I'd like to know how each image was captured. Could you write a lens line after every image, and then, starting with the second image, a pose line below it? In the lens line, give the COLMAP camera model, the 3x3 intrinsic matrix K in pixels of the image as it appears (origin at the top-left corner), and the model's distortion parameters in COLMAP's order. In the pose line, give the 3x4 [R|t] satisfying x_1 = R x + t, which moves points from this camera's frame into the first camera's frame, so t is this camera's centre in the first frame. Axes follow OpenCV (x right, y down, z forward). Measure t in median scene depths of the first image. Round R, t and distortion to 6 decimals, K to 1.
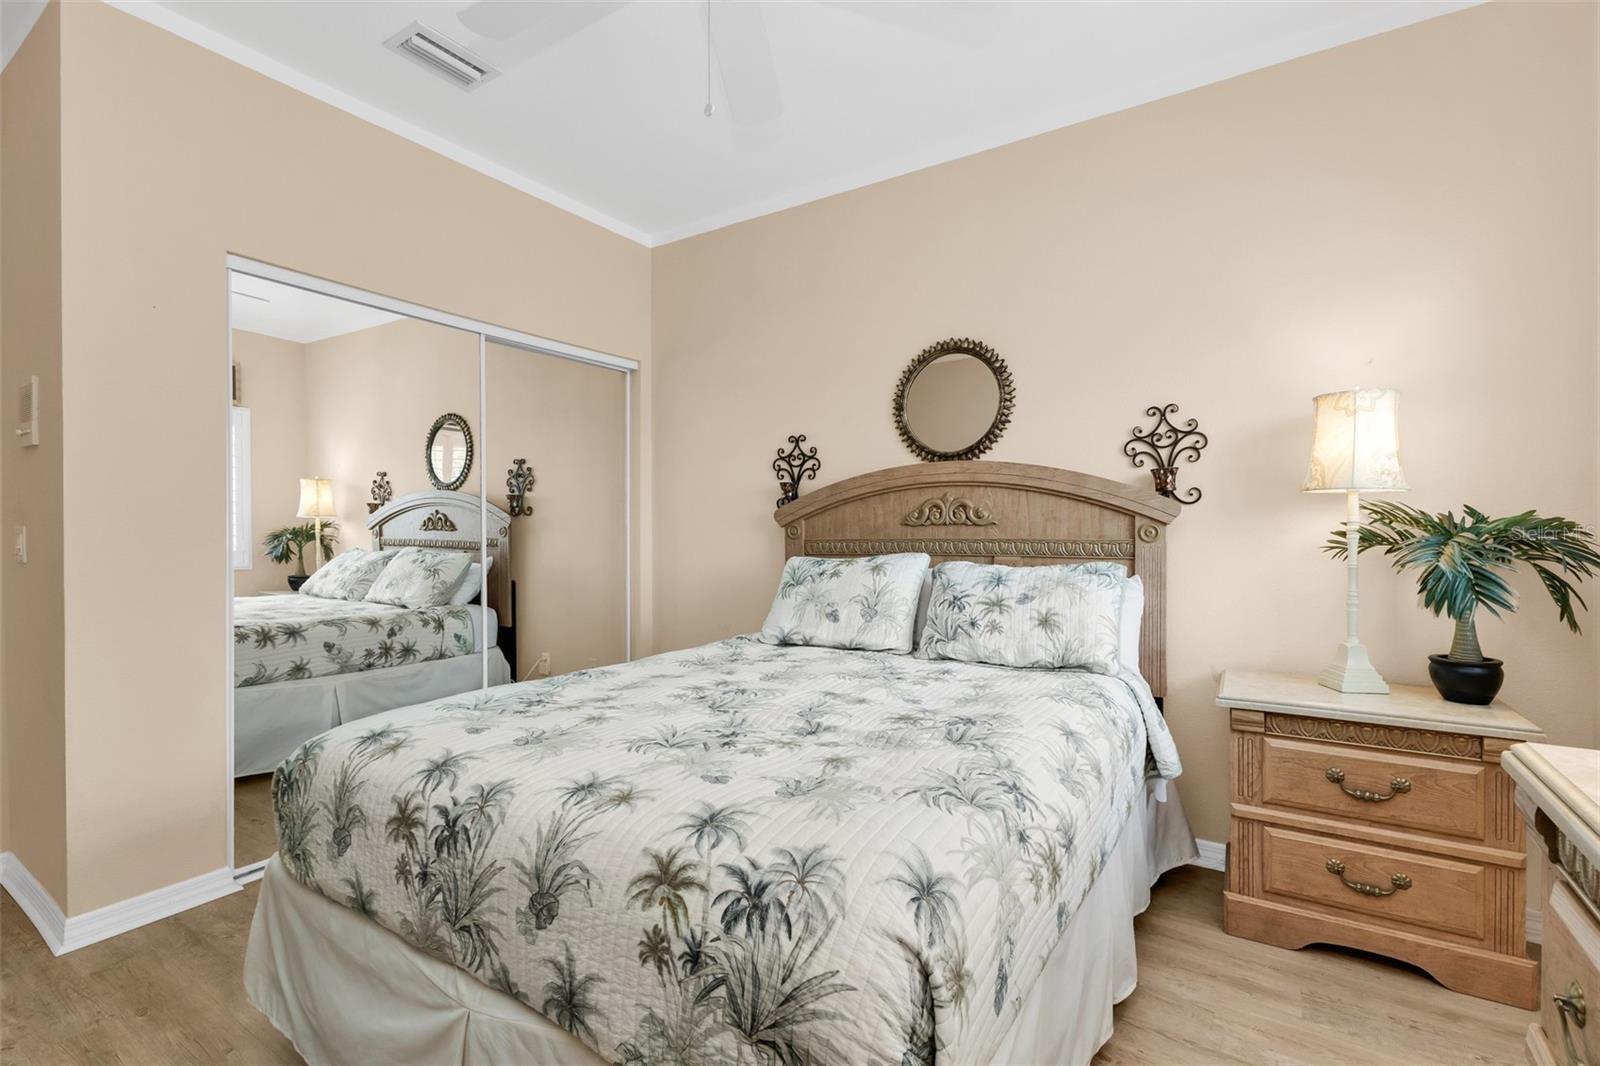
lens RADIAL K [[704.7, 0, 806.4], [0, 704.7, 537.9], [0, 0, 1]] dist [-0.001271, -0.000165]
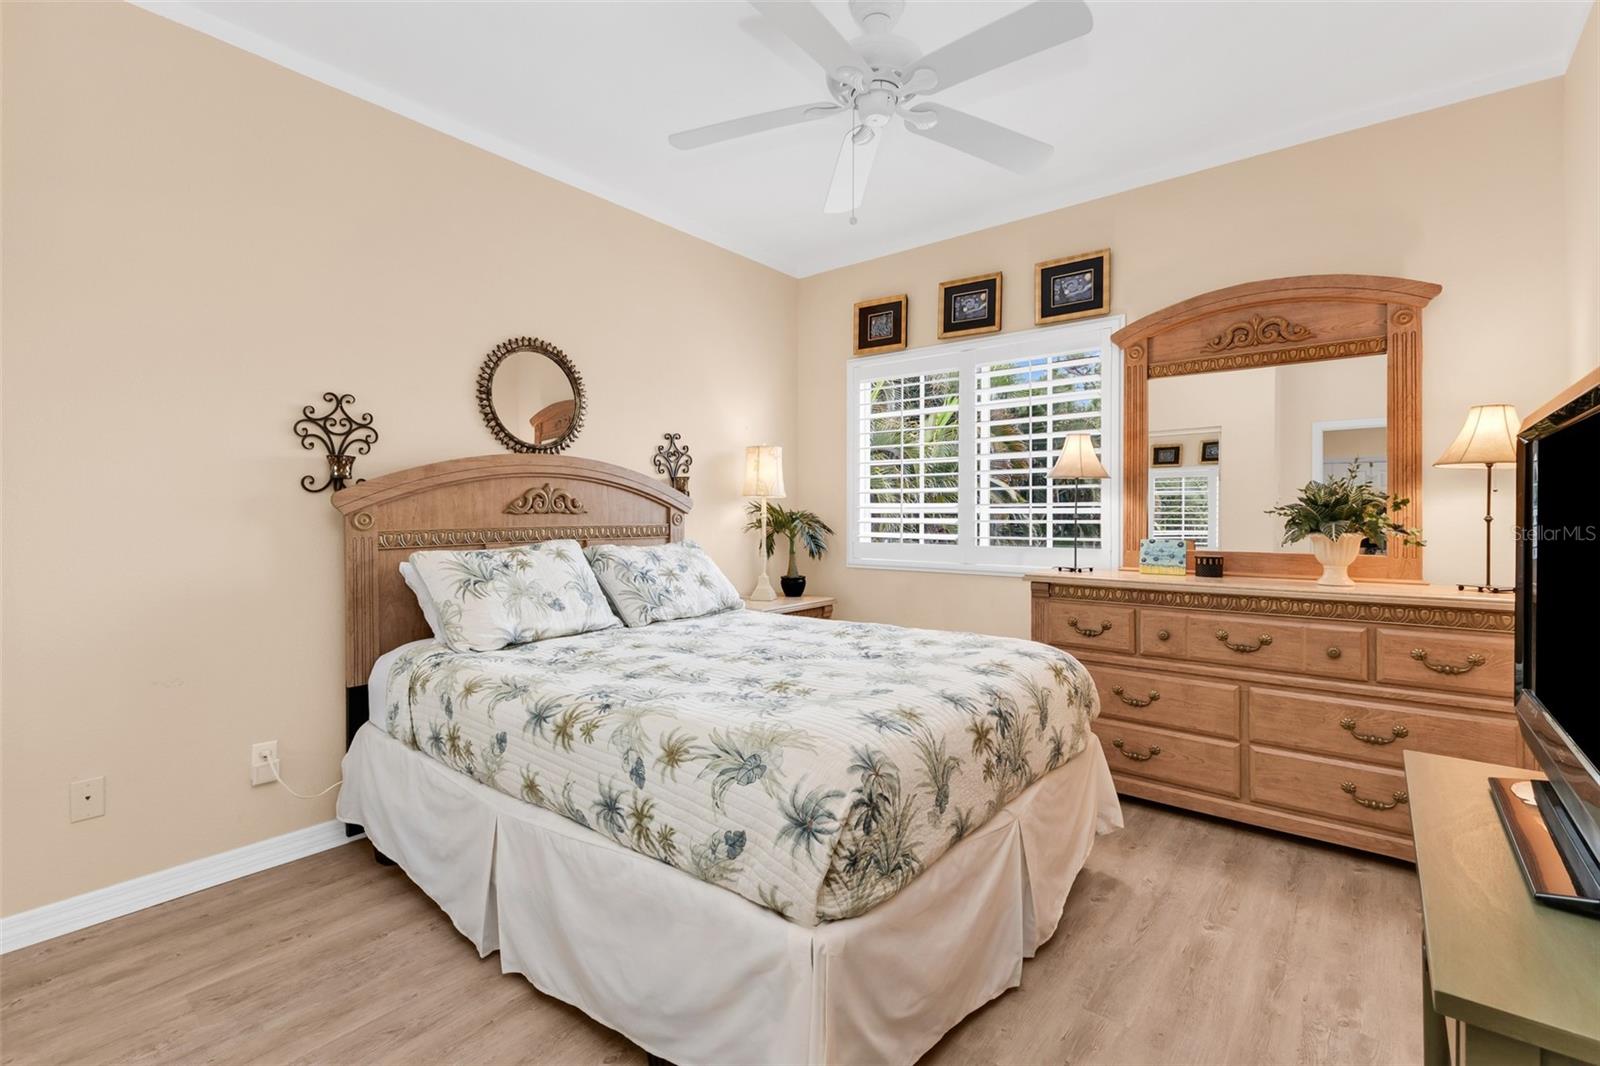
lens RADIAL K [[704.3, 0, 782.0], [0, 704.3, 534.5], [0, 0, 1]] dist [0.002878, -0.000181]
pose [[0.145917, -0.025724, 0.988962, -0.793926], [0.015372, 0.999600, 0.023732, -0.006072], [-0.989177, 0.011740, 0.146254, 0.483475]]
